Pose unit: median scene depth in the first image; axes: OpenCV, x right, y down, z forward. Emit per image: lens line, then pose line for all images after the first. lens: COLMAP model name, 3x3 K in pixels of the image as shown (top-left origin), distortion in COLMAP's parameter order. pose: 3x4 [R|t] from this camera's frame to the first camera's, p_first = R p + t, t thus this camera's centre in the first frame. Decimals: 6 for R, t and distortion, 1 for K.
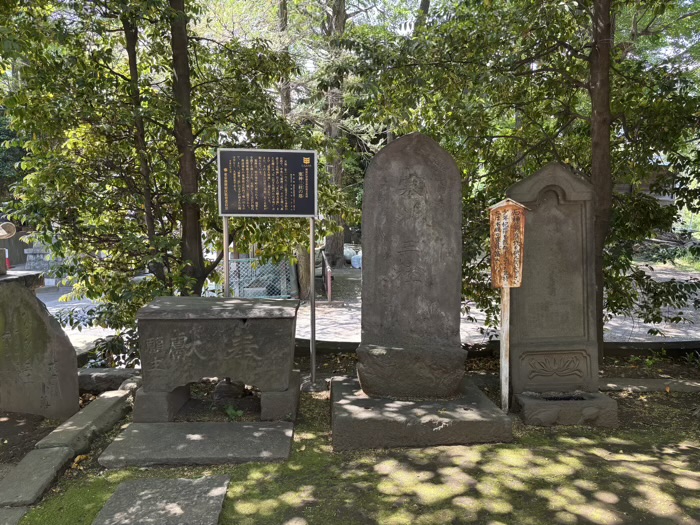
lens RADIAL K [[526.4, 0, 350.0], [0, 526.4, 262.5], [0, 0, 1]] dist [0.038554, -0.045178]
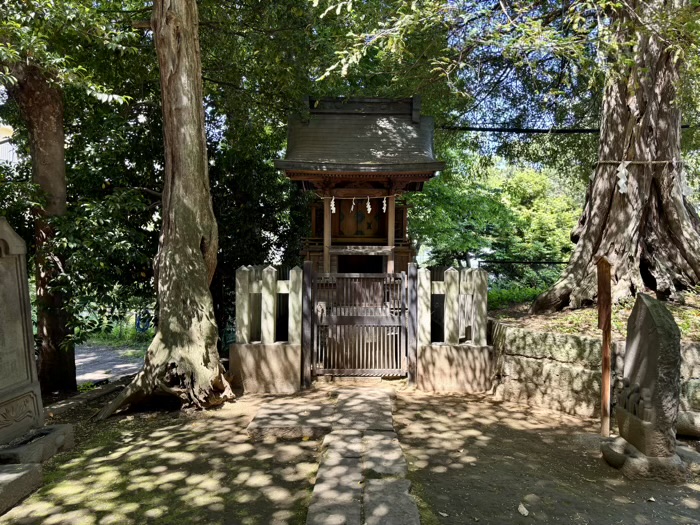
lens RADIAL K [[526.4, 0, 350.0], [0, 526.4, 262.5], [0, 0, 1]] dist [0.038554, -0.045178]
pose [[0.075639, 0.007419, 0.997108, -0.745667], [0.102767, 0.994589, -0.015196, -0.017540], [-0.991825, 0.103619, 0.074467, 0.304283]]
